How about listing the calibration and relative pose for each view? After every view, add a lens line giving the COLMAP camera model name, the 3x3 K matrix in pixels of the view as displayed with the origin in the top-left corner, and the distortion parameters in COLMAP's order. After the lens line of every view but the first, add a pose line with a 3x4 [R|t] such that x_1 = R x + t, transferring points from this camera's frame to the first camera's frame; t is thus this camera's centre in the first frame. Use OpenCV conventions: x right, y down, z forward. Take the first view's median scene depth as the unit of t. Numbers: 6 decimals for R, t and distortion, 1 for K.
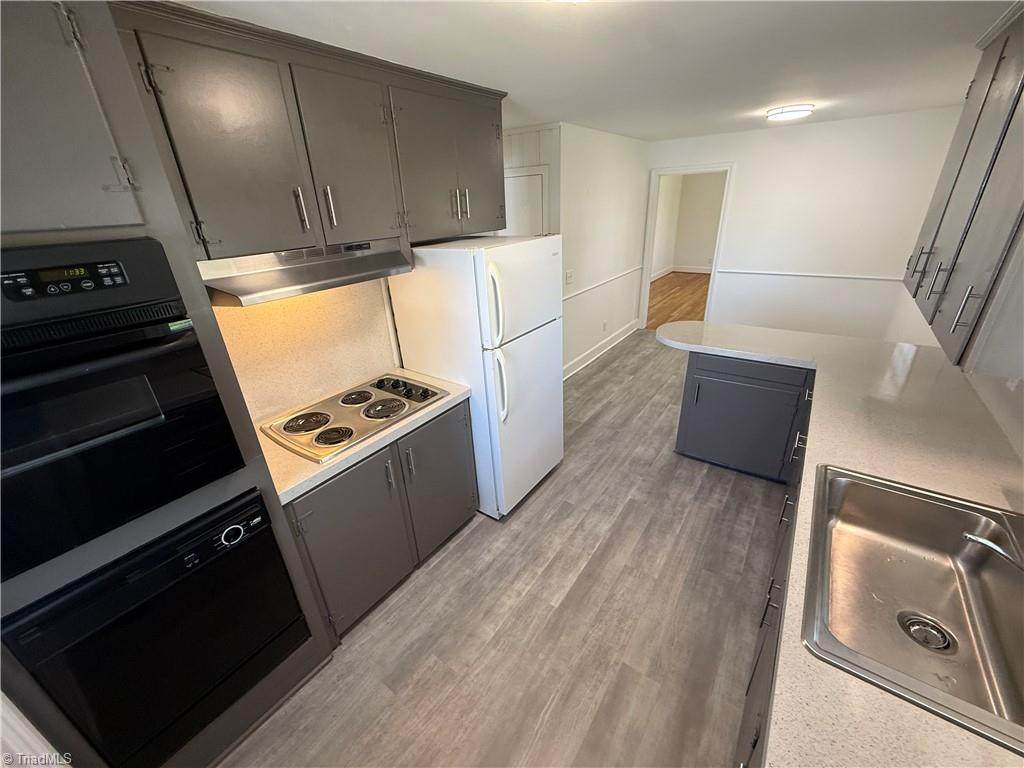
lens RADIAL K [[409.6, 0, 509.0], [0, 409.6, 383.4], [0, 0, 1]] dist [0.003441, 0.000222]
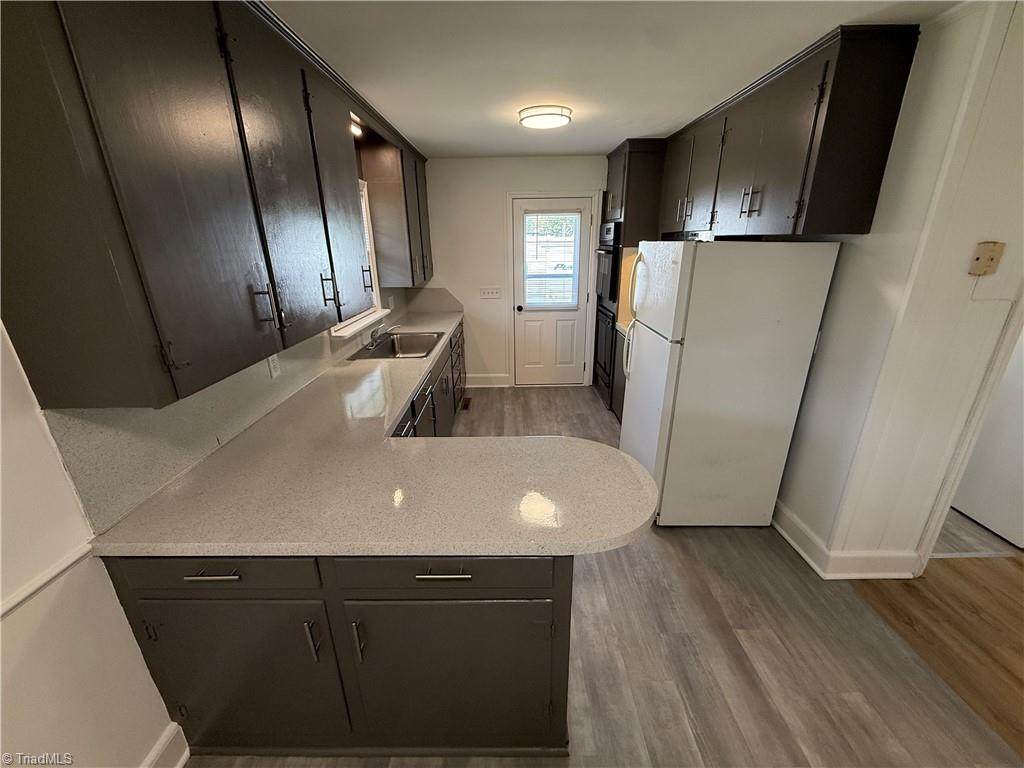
lens RADIAL K [[409.6, 0, 509.0], [0, 409.6, 383.4], [0, 0, 1]] dist [0.003441, 0.000222]
pose [[-0.808159, 0.246791, -0.534765, 0.771398], [-0.198049, 0.741227, 0.641372, -0.508938], [0.554668, 0.624240, -0.550153, 1.202556]]
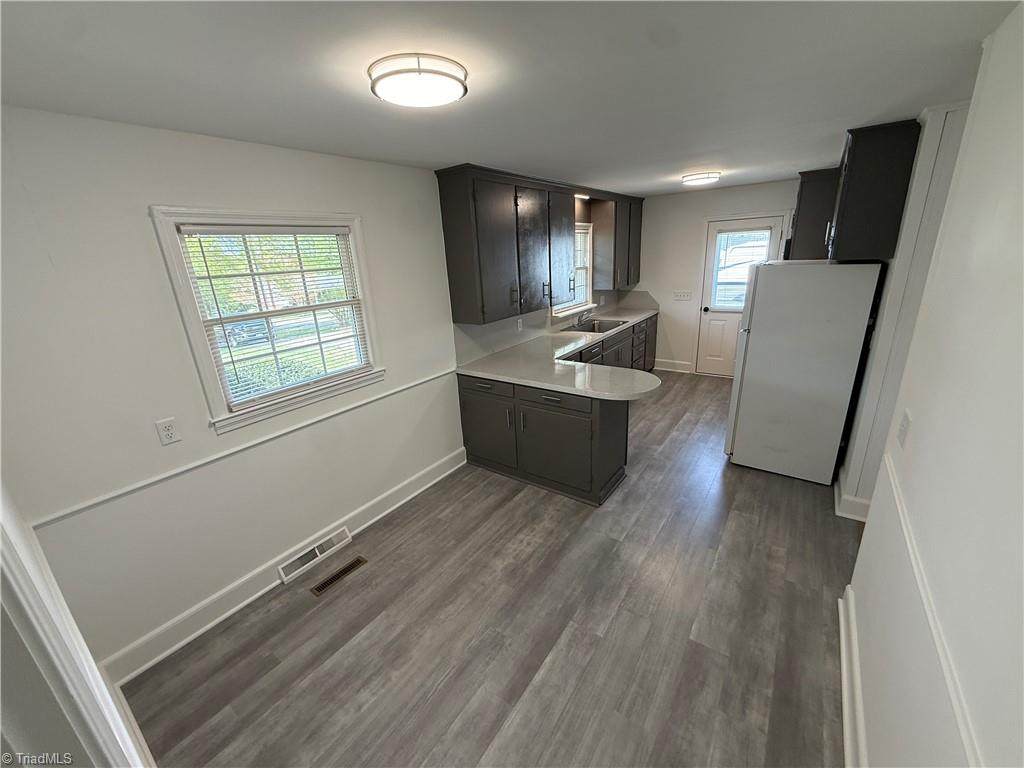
lens RADIAL K [[409.6, 0, 509.0], [0, 409.6, 383.4], [0, 0, 1]] dist [0.003441, 0.000222]
pose [[-0.995504, 0.092073, 0.022215, 0.738486], [0.082942, 0.734194, 0.673855, -0.846623], [0.045733, 0.672668, -0.738530, 1.803777]]
